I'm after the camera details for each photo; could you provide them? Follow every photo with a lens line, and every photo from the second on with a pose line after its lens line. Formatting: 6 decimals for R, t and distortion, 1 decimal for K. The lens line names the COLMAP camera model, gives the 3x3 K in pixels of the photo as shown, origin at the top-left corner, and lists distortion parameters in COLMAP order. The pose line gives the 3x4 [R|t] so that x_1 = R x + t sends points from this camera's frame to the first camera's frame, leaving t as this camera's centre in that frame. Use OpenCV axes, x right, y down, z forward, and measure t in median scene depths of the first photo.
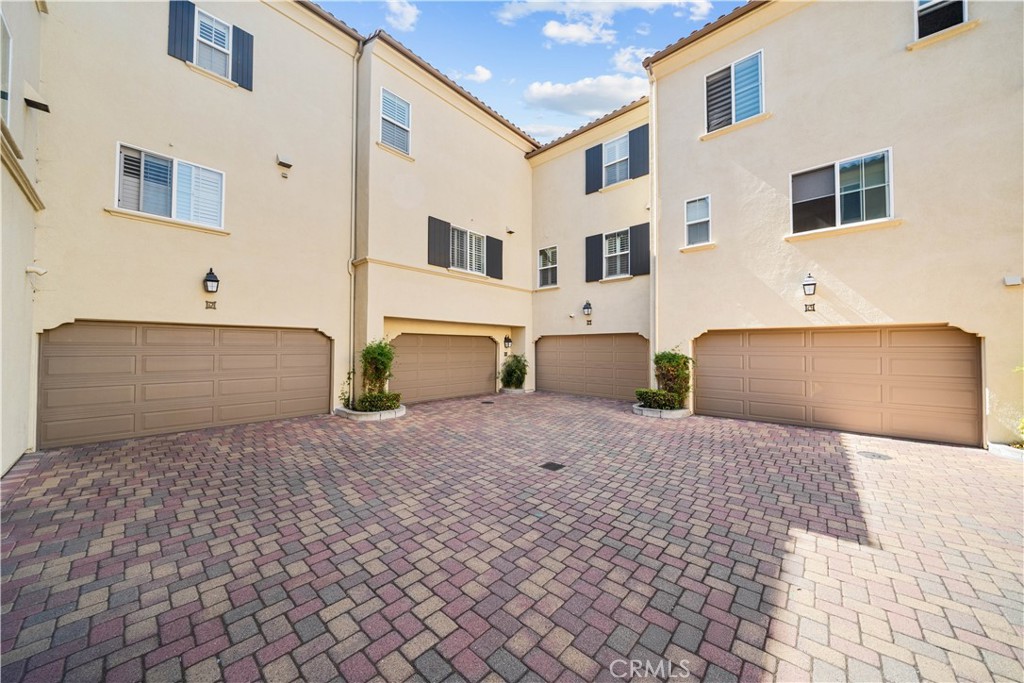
lens RADIAL K [[349.5, 0, 508.4], [0, 349.5, 341.4], [0, 0, 1]] dist [-0.006314, 0.000185]
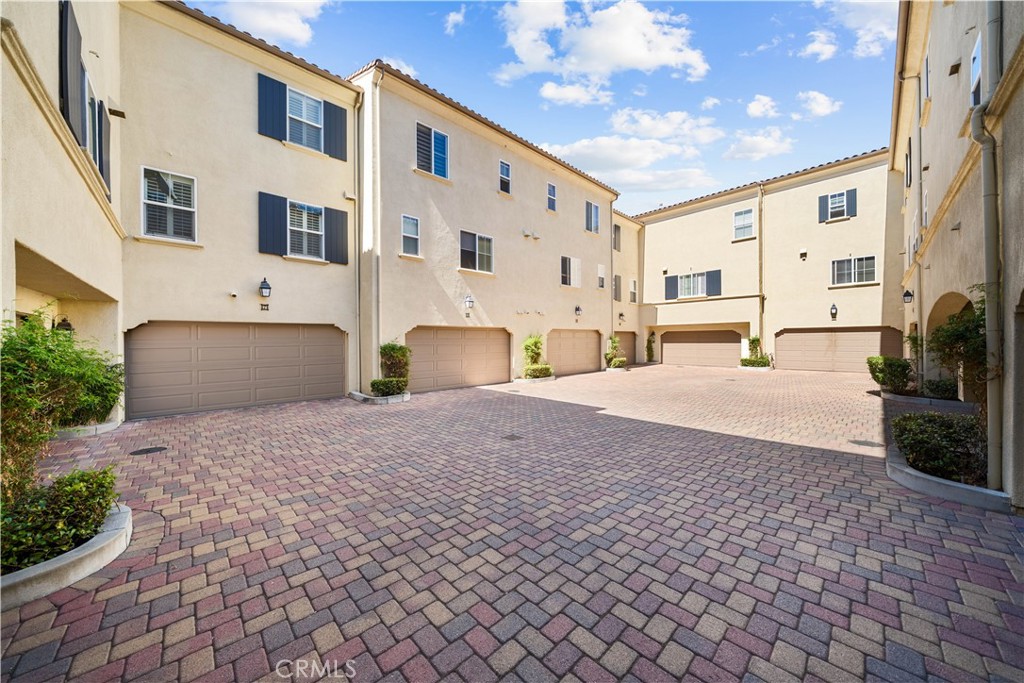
lens RADIAL K [[349.5, 0, 508.4], [0, 349.5, 341.4], [0, 0, 1]] dist [-0.006314, 0.000185]
pose [[0.072893, -0.007317, 0.997313, -1.049194], [-0.010969, 0.999907, 0.008138, 0.016908], [-0.997279, -0.011532, 0.072805, 0.913604]]
